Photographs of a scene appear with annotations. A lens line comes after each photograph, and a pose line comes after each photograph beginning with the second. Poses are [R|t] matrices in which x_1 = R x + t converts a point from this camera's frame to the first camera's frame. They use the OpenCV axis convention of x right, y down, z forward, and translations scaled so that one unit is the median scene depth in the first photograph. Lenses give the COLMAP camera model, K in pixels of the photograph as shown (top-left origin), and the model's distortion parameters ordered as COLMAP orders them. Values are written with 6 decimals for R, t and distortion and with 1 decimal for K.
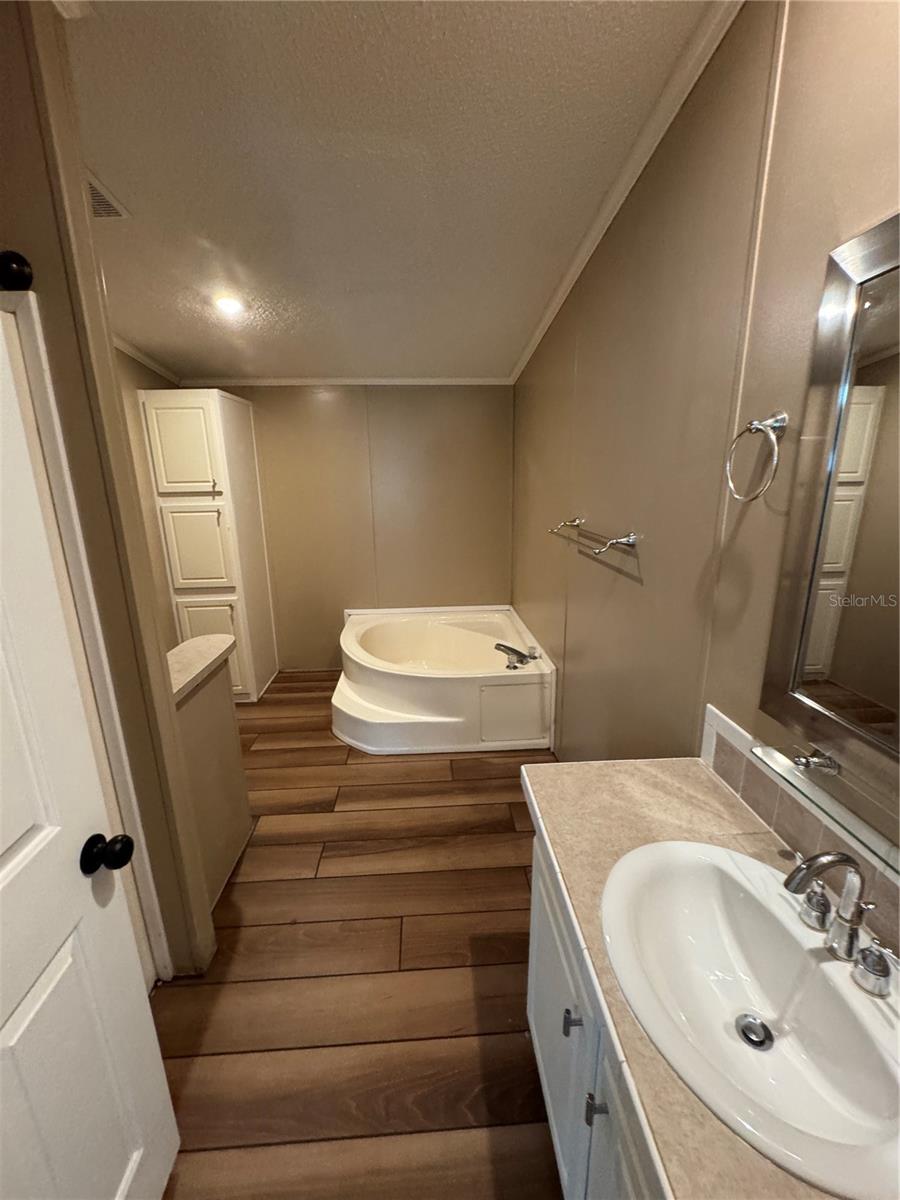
lens RADIAL K [[480.0, 0, 452.0], [0, 480.0, 598.7], [0, 0, 1]] dist [-0.003298, 0.000121]
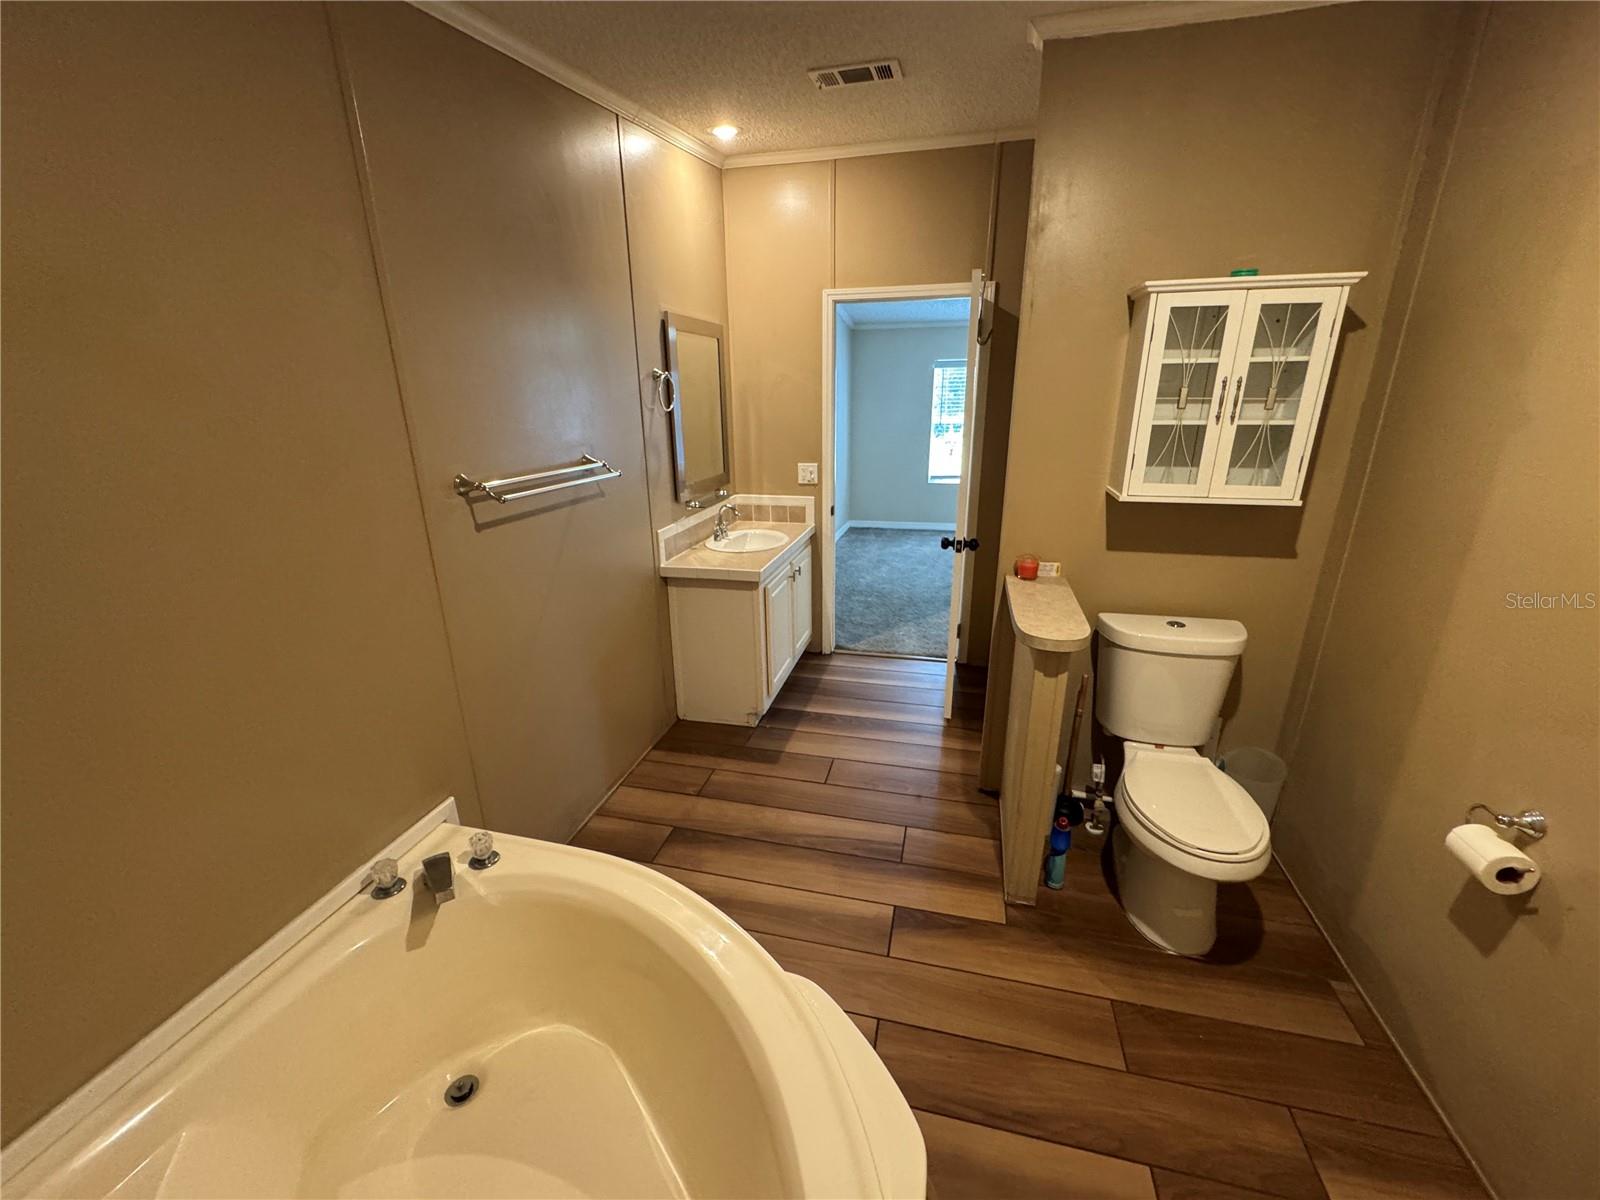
lens RADIAL K [[639.9, 0, 801.5], [0, 639.9, 606.1], [0, 0, 1]] dist [-0.003298, 0.000121]
pose [[-0.953973, -0.067553, 0.292186, -0.444186], [0.100305, 0.846314, 0.523155, -0.479320], [-0.282622, 0.528383, -0.800585, 1.908627]]
